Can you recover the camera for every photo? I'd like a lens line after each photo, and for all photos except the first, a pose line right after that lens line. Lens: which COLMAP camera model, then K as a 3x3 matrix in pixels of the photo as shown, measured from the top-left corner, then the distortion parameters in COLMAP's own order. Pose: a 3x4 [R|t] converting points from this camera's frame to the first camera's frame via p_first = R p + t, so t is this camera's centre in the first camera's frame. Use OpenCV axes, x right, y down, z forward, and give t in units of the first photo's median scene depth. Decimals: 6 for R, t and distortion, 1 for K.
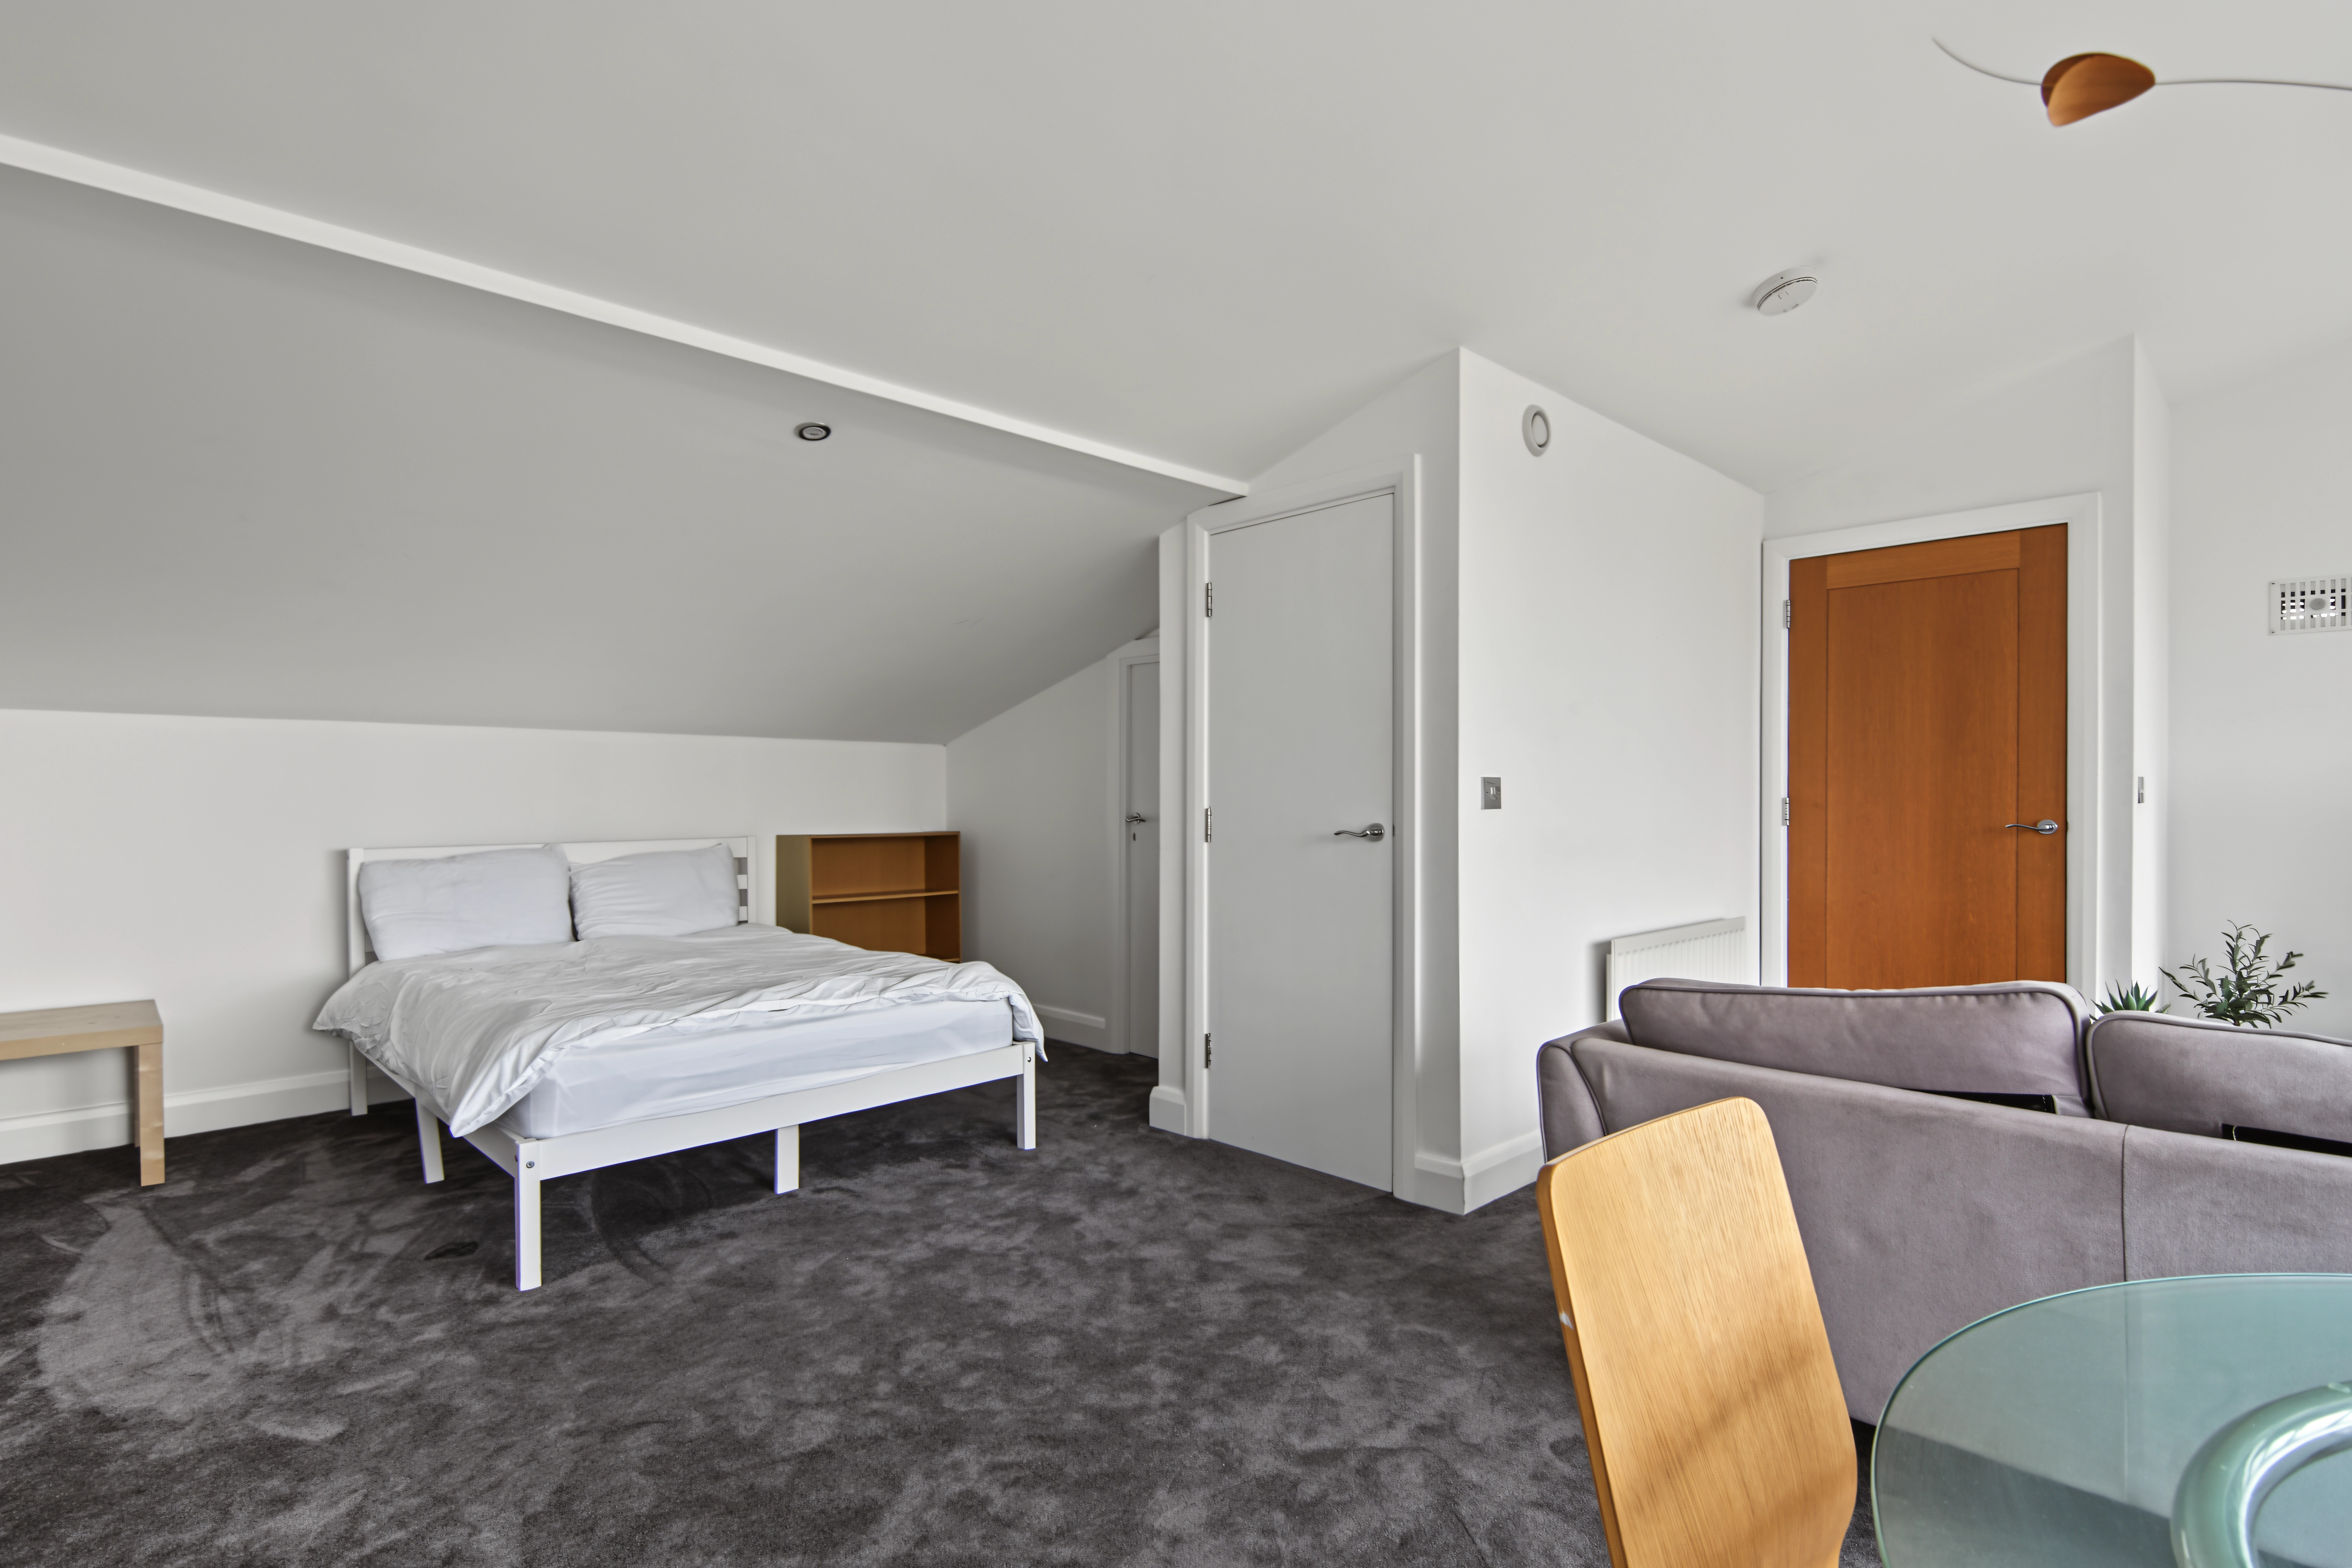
lens RADIAL K [[1117.2, 0, 1176.0], [0, 1117.2, 784.0], [0, 0, 1]] dist [0.033343, -0.022420]
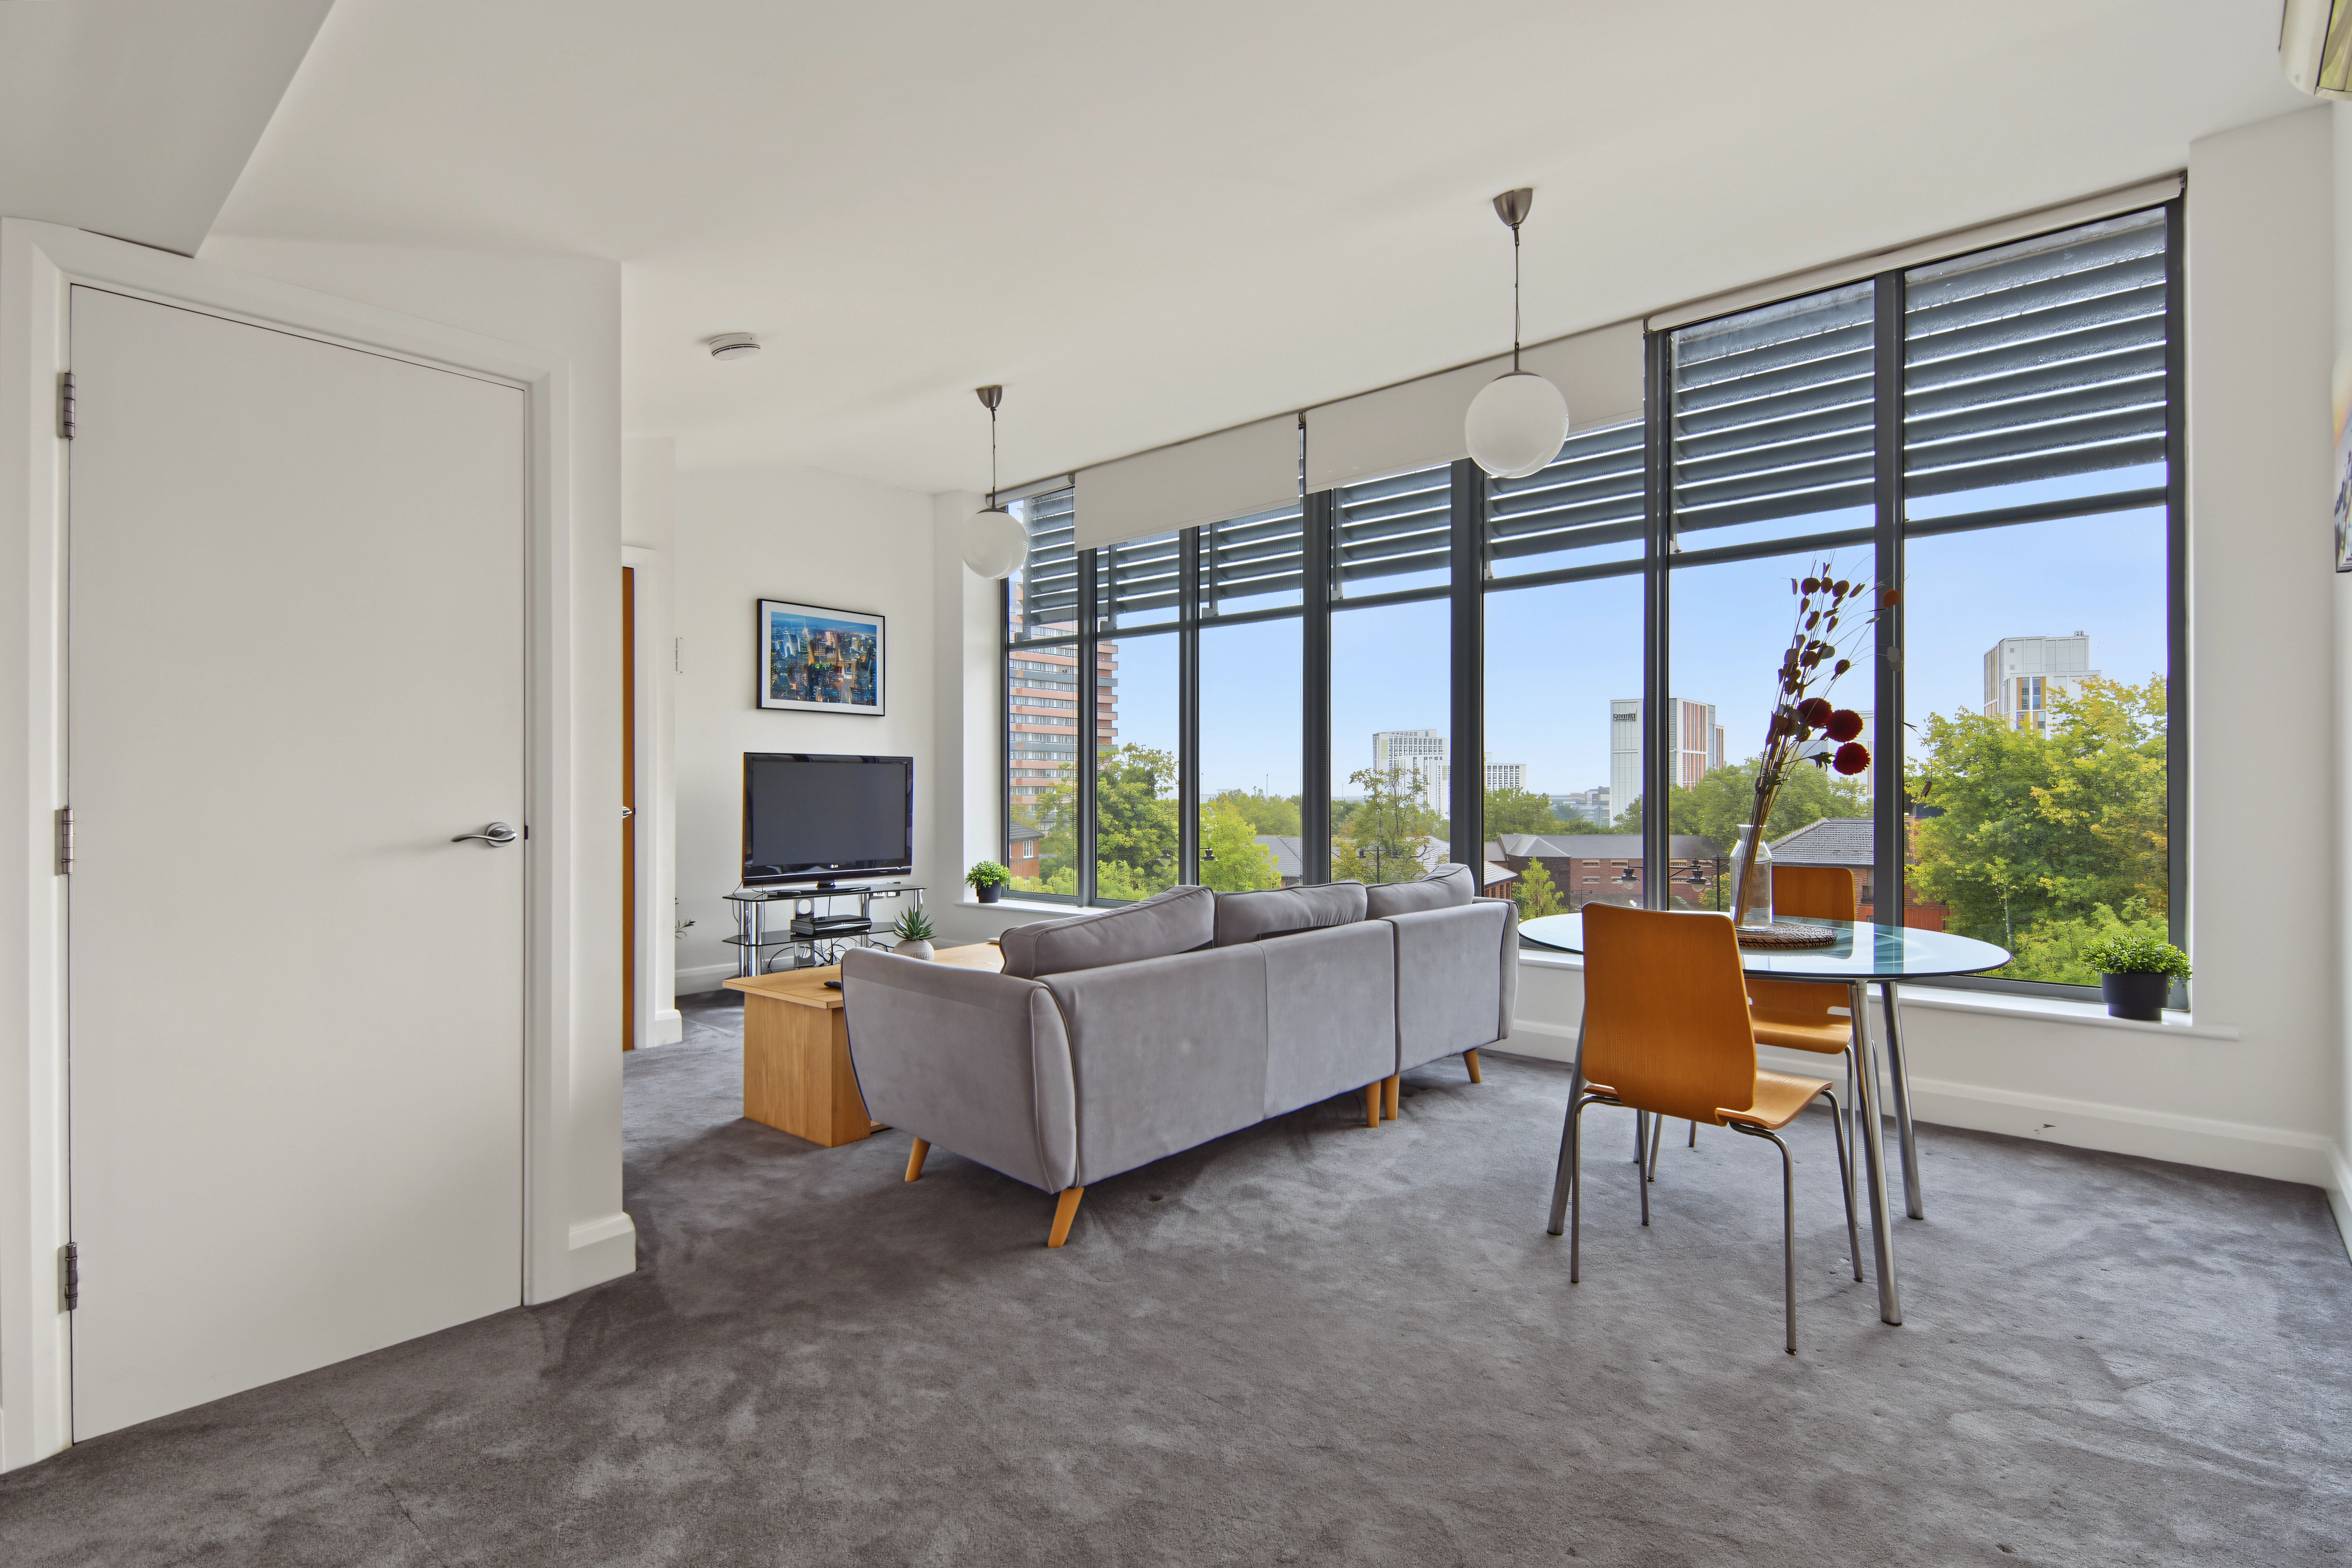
lens RADIAL K [[1117.2, 0, 1176.0], [0, 1117.2, 784.0], [0, 0, 1]] dist [0.033343, -0.022420]
pose [[-0.067337, 0.007931, 0.997699, -0.585452], [-0.014326, 0.999858, -0.008915, 0.008953], [-0.997627, -0.014893, -0.067214, 0.586150]]
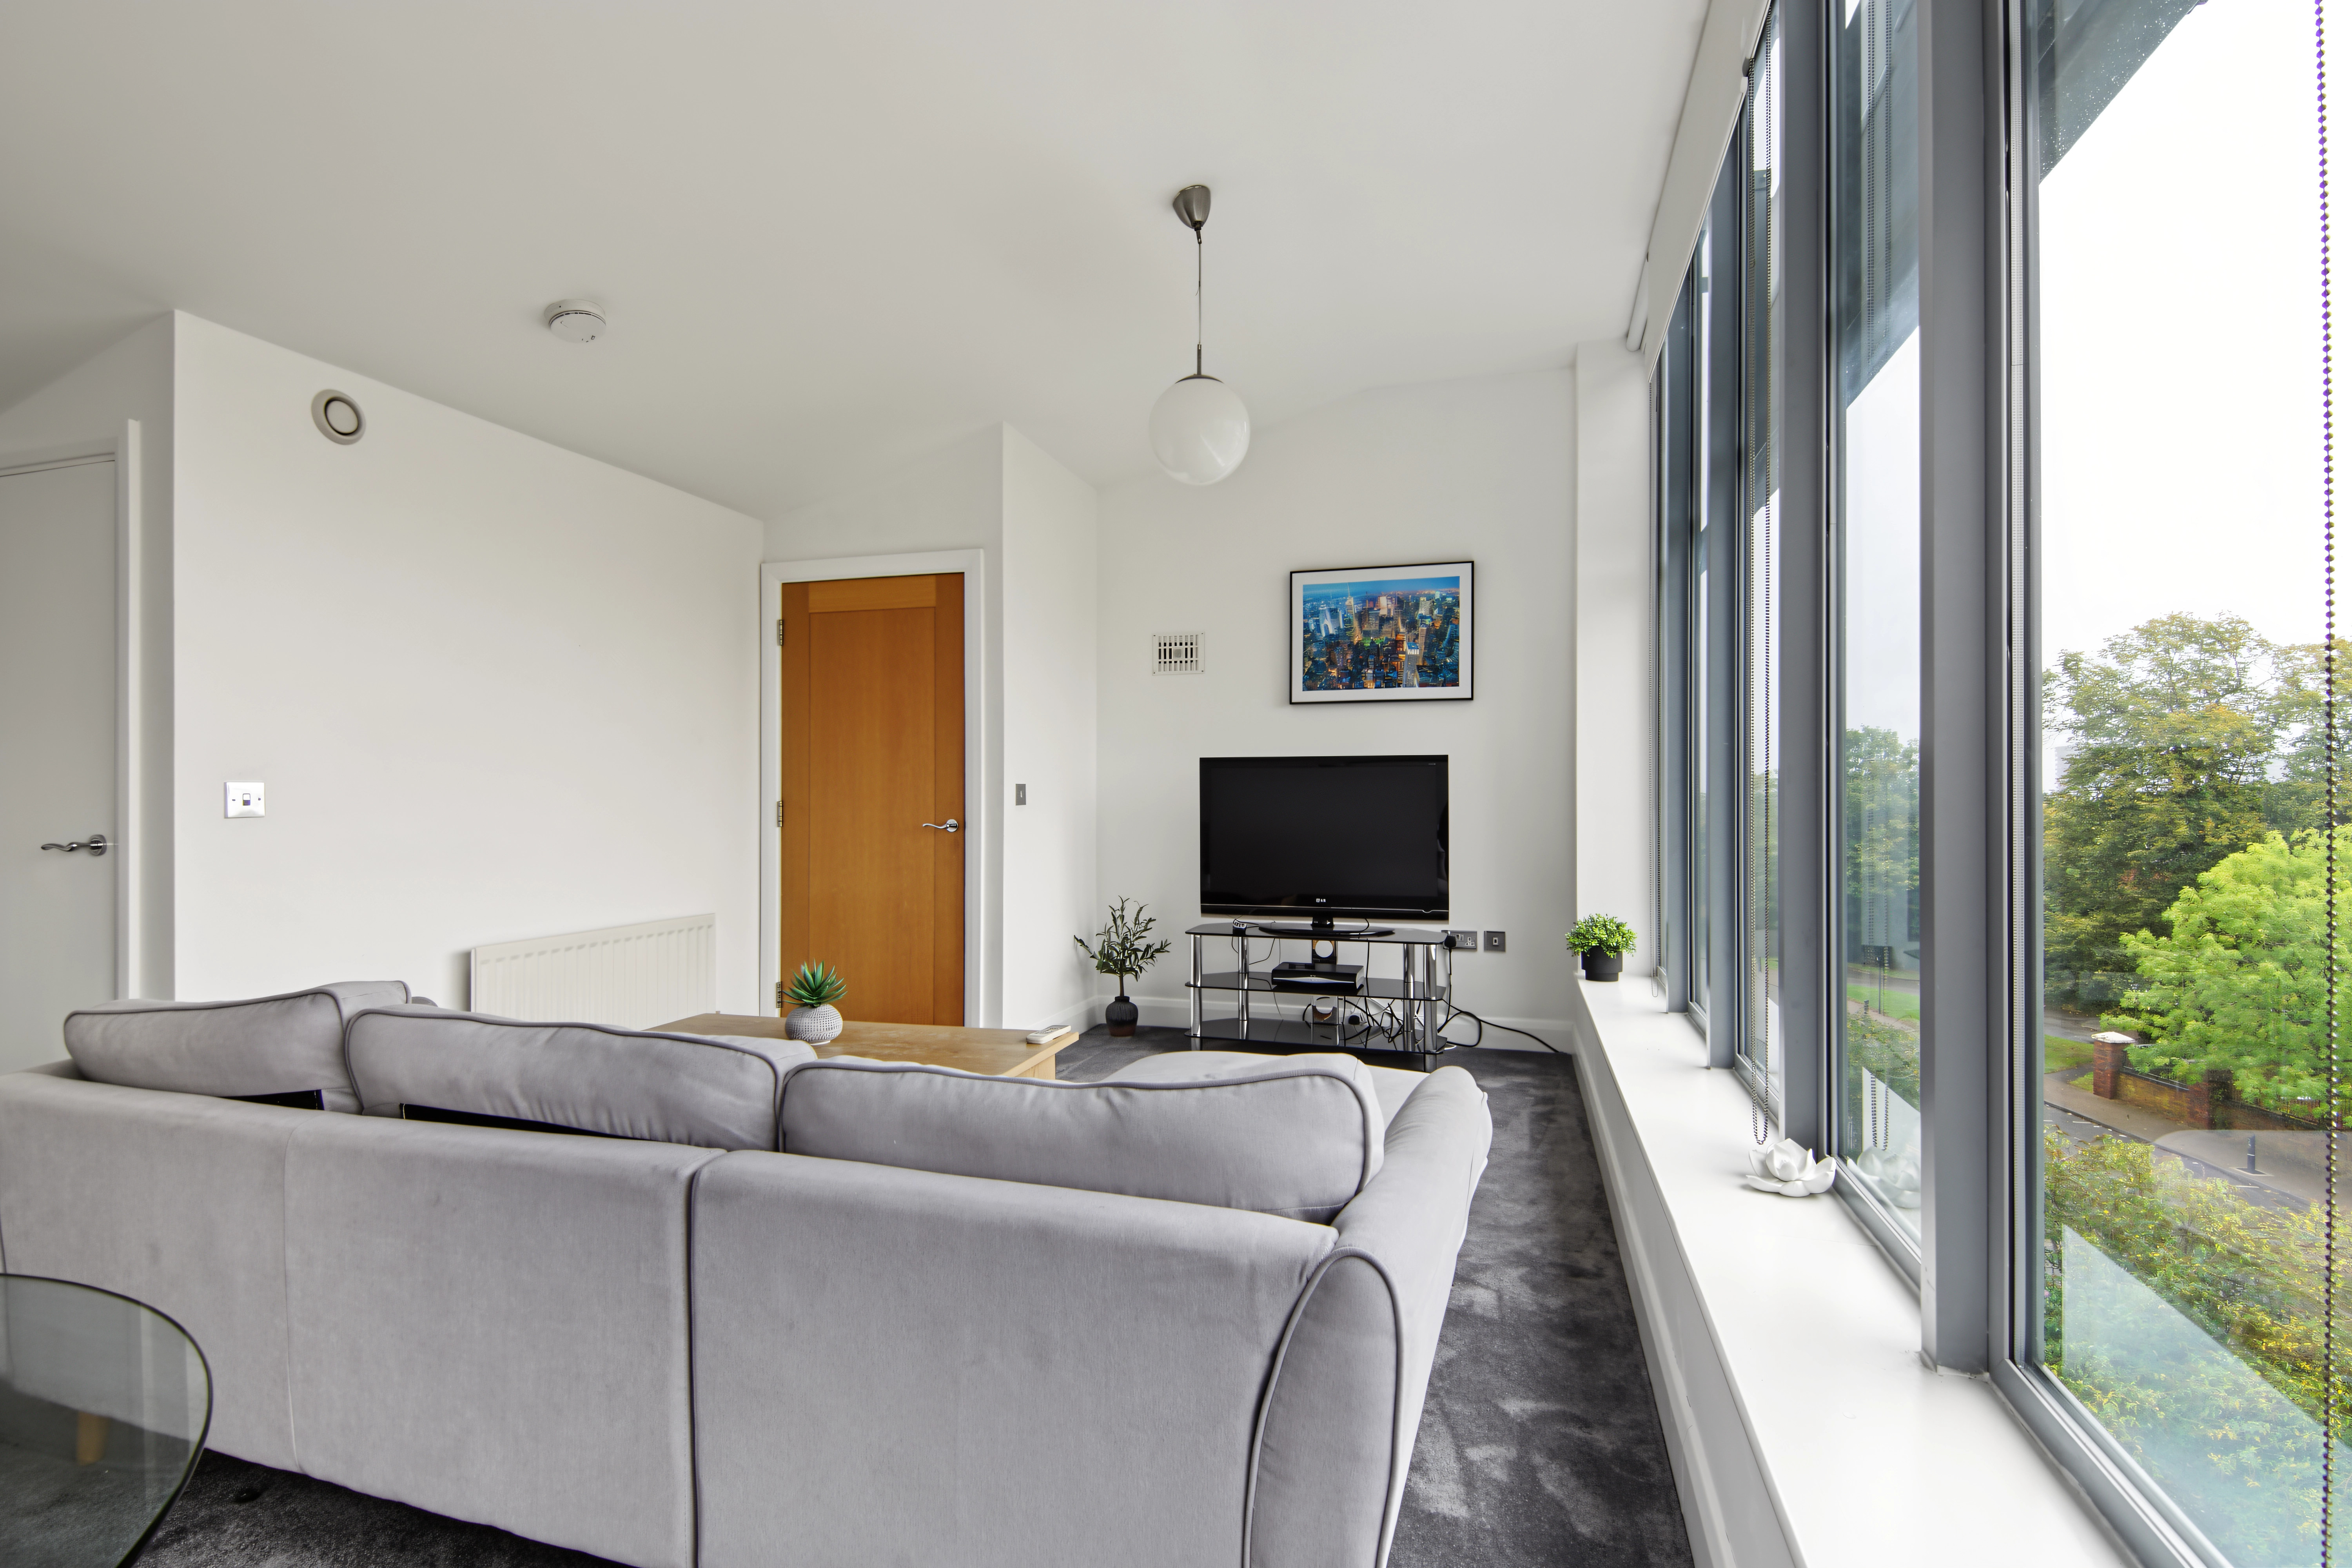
lens RADIAL K [[1117.2, 0, 1176.0], [0, 1117.2, 784.0], [0, 0, 1]] dist [0.033343, -0.022420]
pose [[0.883071, 0.007822, 0.469175, 0.497085], [-0.009586, 0.999953, 0.001372, -0.013327], [-0.469142, -0.005709, 0.883104, -0.170461]]
